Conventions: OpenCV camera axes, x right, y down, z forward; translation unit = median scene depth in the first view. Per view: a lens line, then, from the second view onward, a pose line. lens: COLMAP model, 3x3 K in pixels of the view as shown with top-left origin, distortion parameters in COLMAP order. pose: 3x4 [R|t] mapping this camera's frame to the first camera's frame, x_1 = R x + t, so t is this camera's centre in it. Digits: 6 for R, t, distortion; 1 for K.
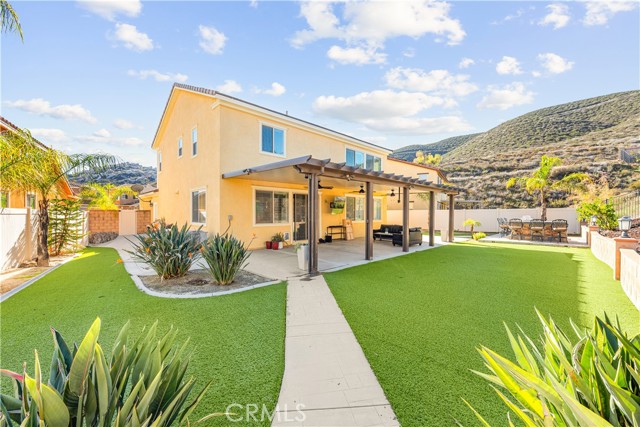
lens RADIAL K [[254.2, 0, 320.0], [0, 254.2, 213.5], [0, 0, 1]] dist [0.000545, -0.000028]
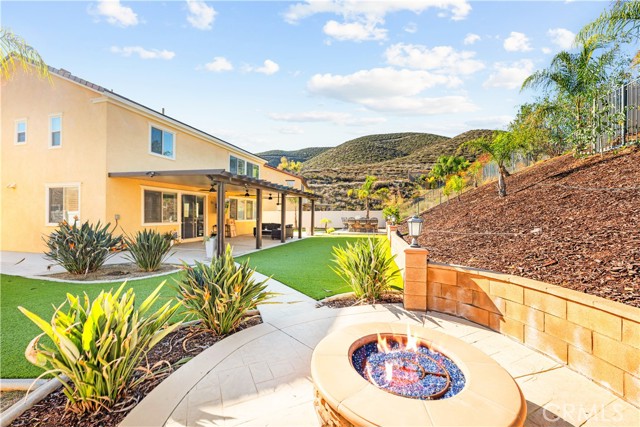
lens RADIAL K [[254.2, 0, 320.0], [0, 254.2, 213.5], [0, 0, 1]] dist [0.000545, -0.000028]
pose [[0.867900, 0.004105, 0.496721, -0.102284], [-0.002019, 0.999987, -0.004736, 0.003744], [-0.496734, 0.003107, 0.867897, -0.157474]]
